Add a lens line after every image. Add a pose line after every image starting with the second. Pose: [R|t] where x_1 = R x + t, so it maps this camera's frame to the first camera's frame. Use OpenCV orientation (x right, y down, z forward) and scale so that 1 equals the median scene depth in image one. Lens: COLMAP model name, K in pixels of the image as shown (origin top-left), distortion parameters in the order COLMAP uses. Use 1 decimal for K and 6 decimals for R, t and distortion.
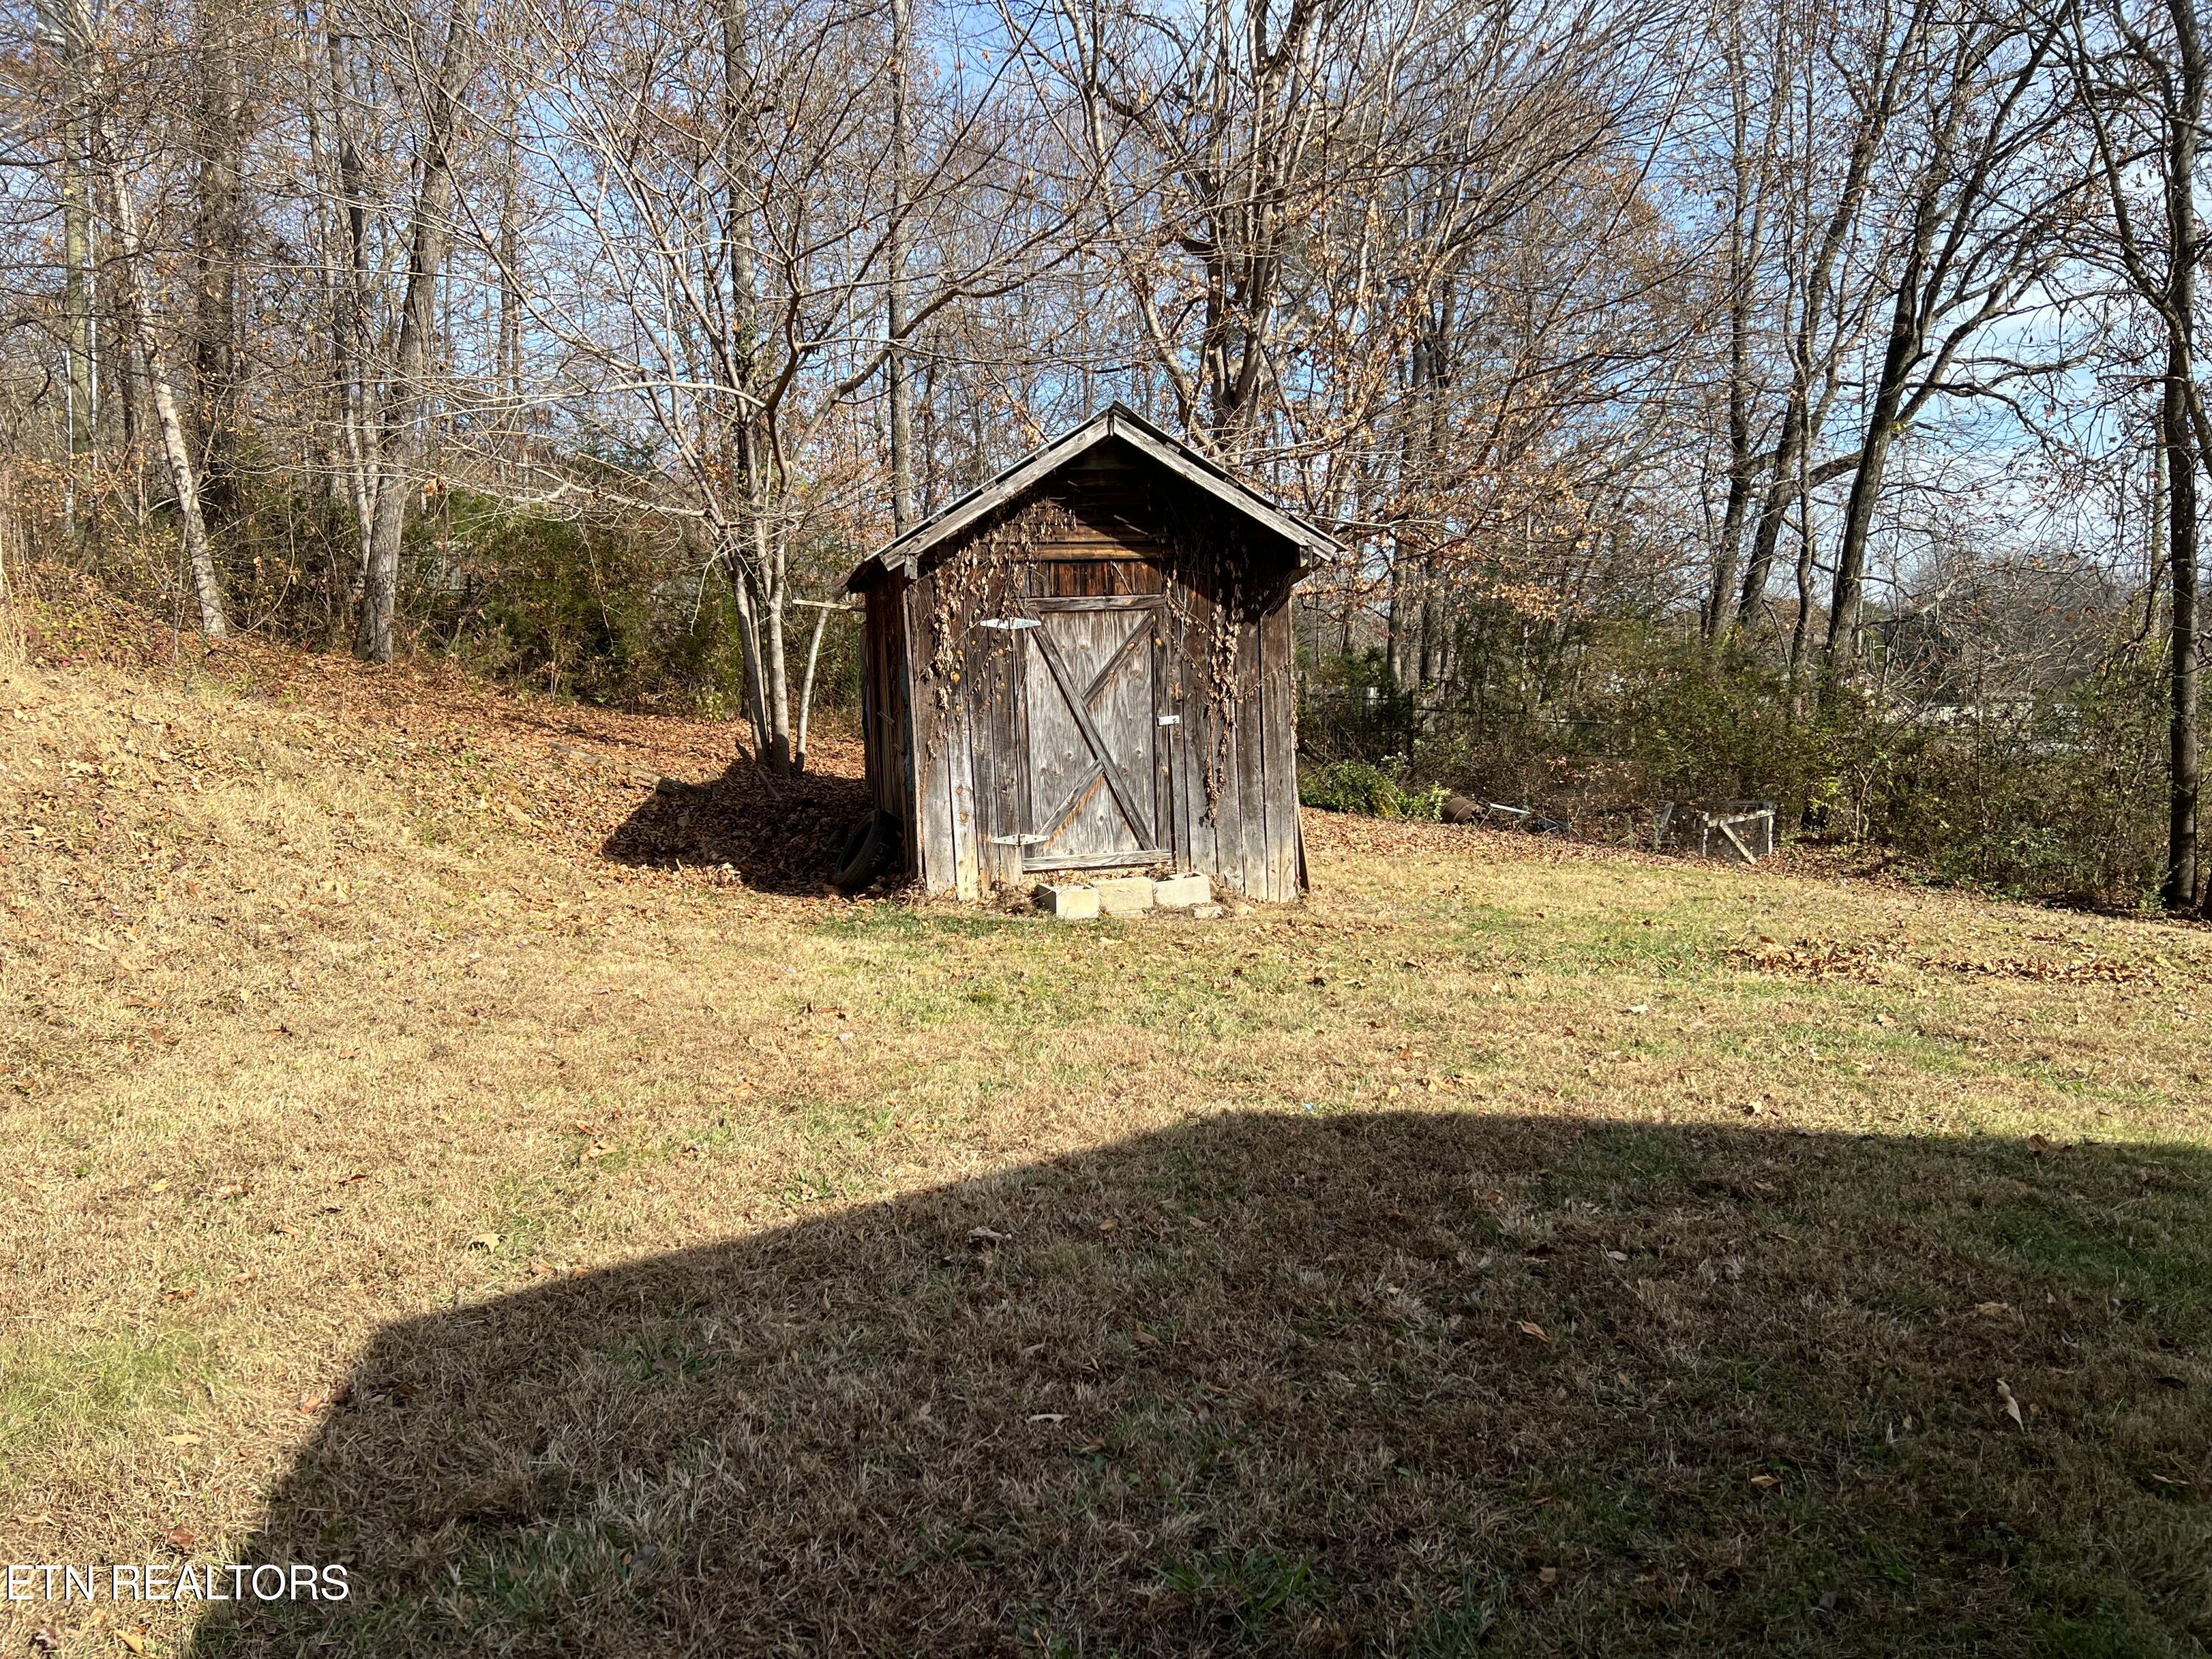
lens RADIAL K [[1657.1, 0, 1101.6], [0, 1657.1, 838.9], [0, 0, 1]] dist [0.040925, -0.028059]
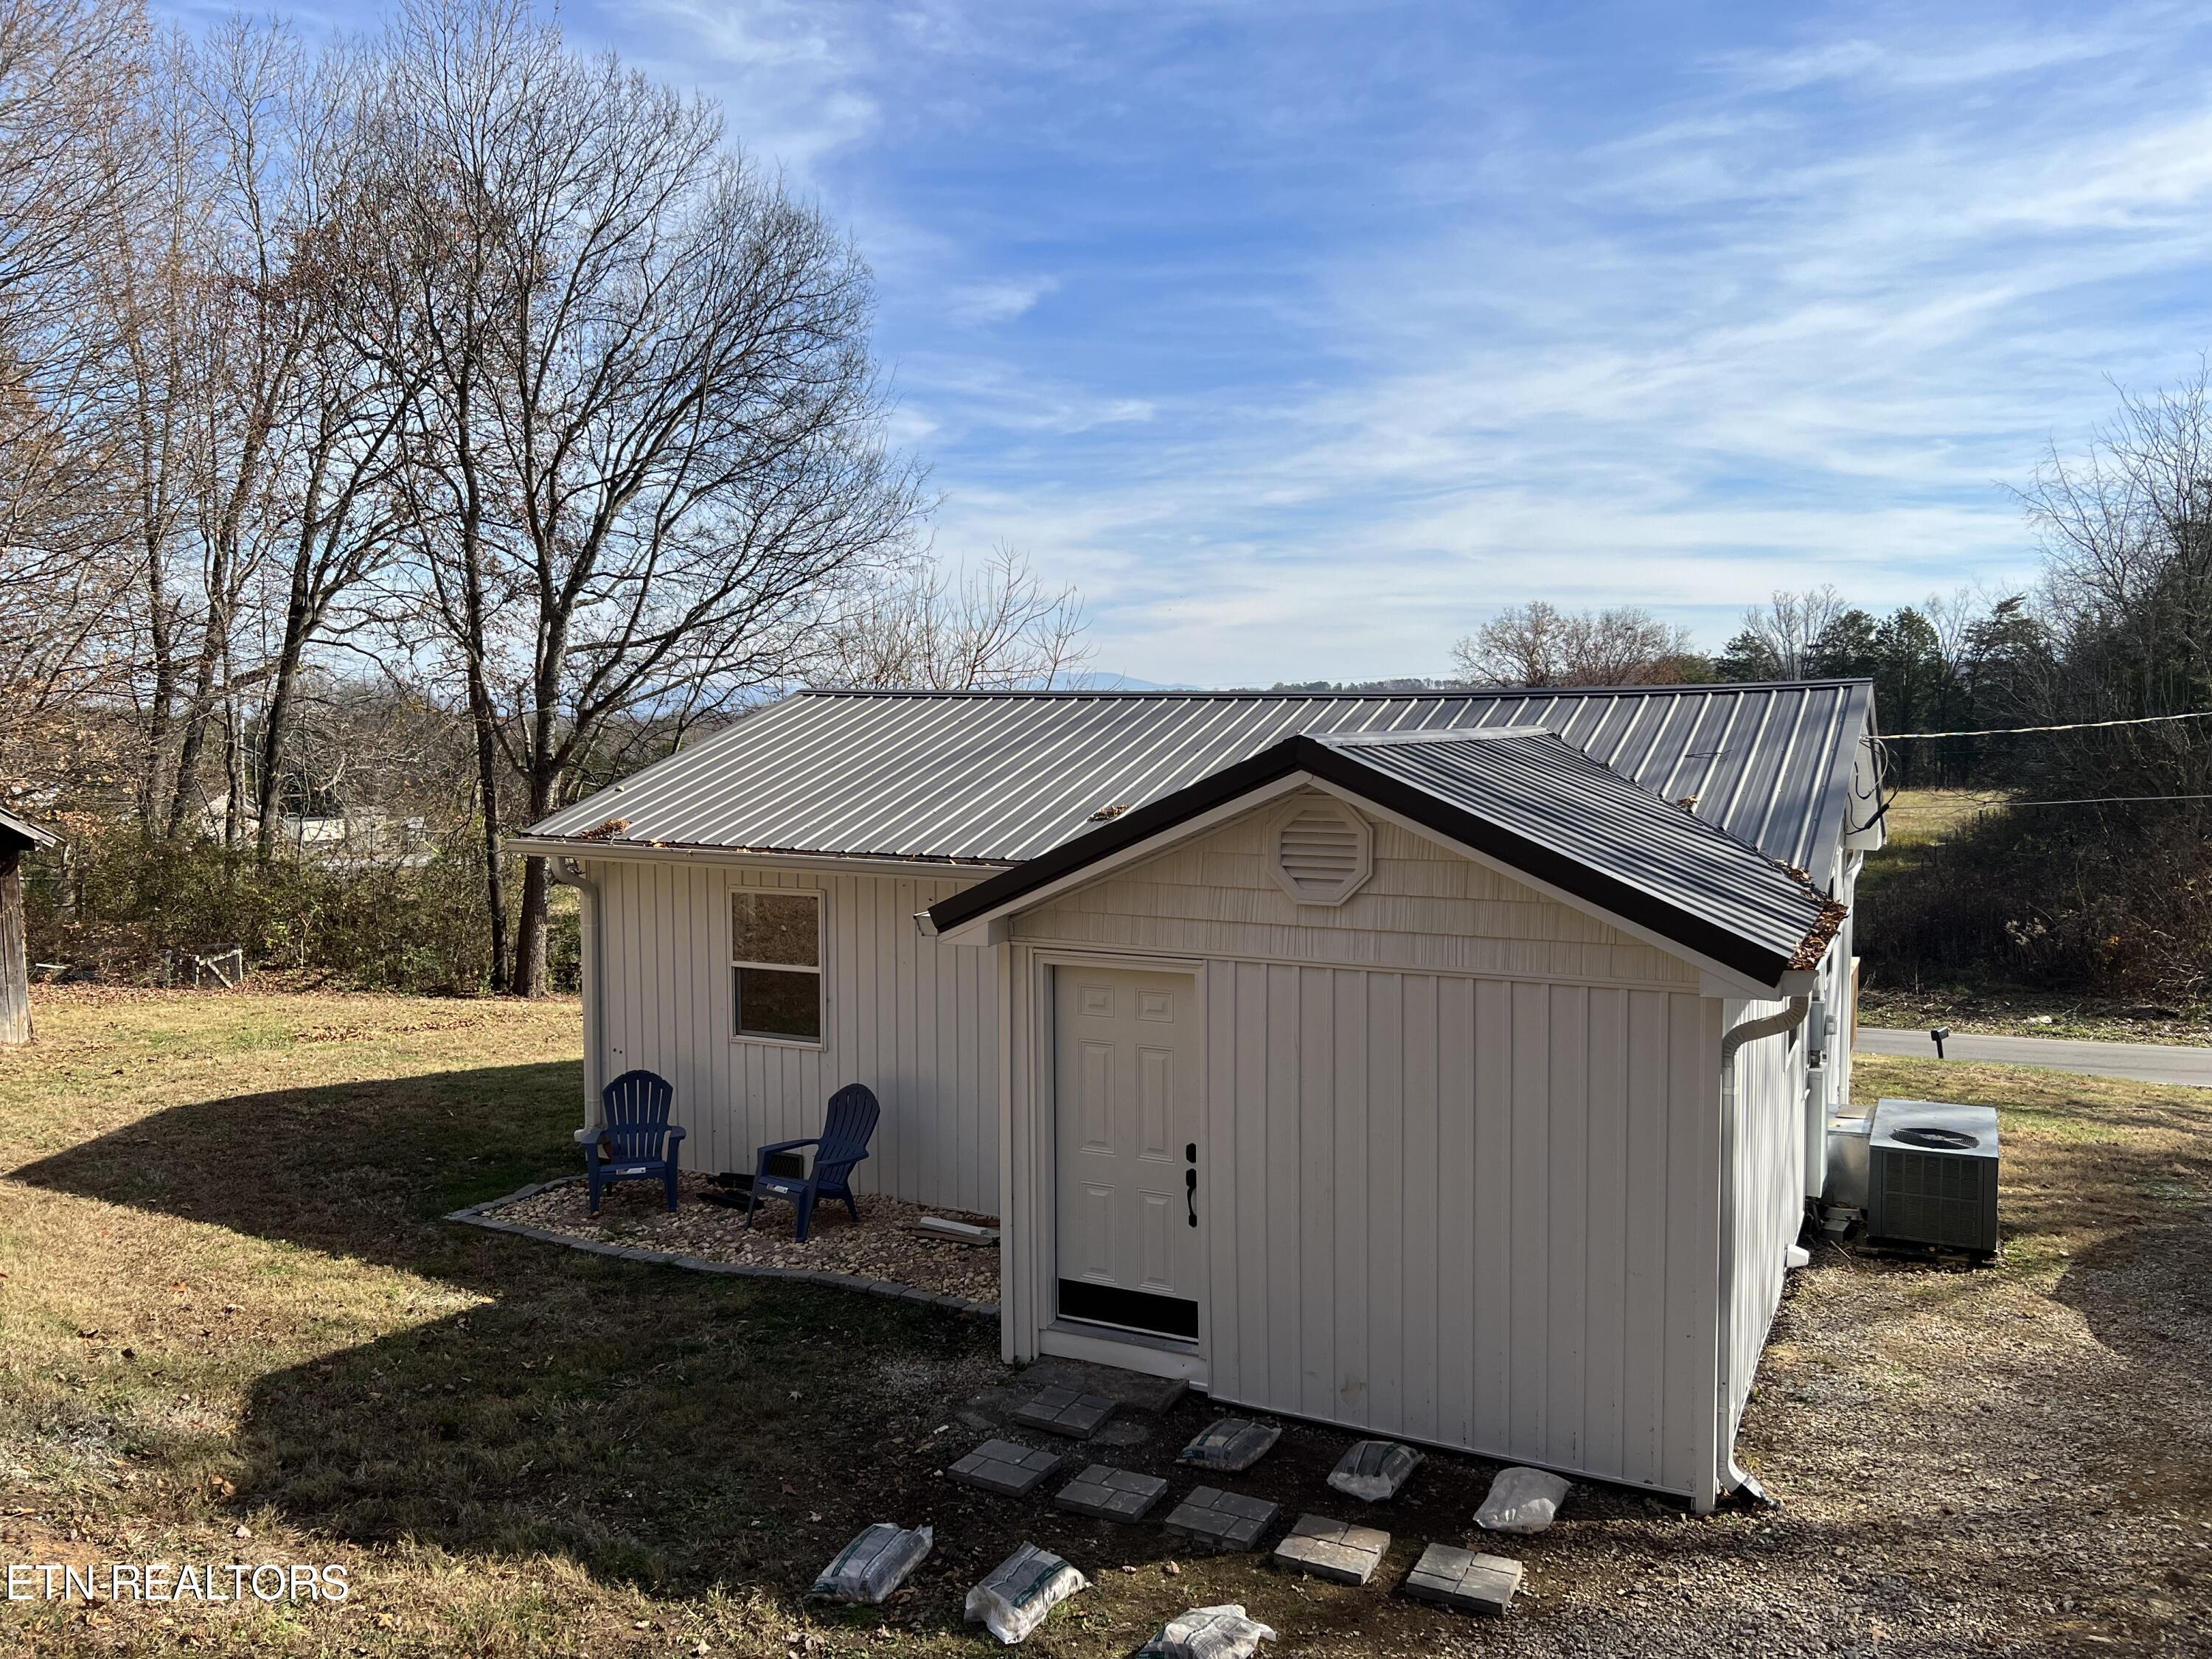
lens RADIAL K [[1657.1, 0, 1101.4], [0, 1657.1, 832.1], [0, 0, 1]] dist [0.040925, -0.028059]
pose [[0.610723, -0.027150, 0.791379, -0.284812], [0.078549, 0.996560, -0.026429, -0.022275], [-0.787939, 0.078303, 0.610755, -0.471258]]
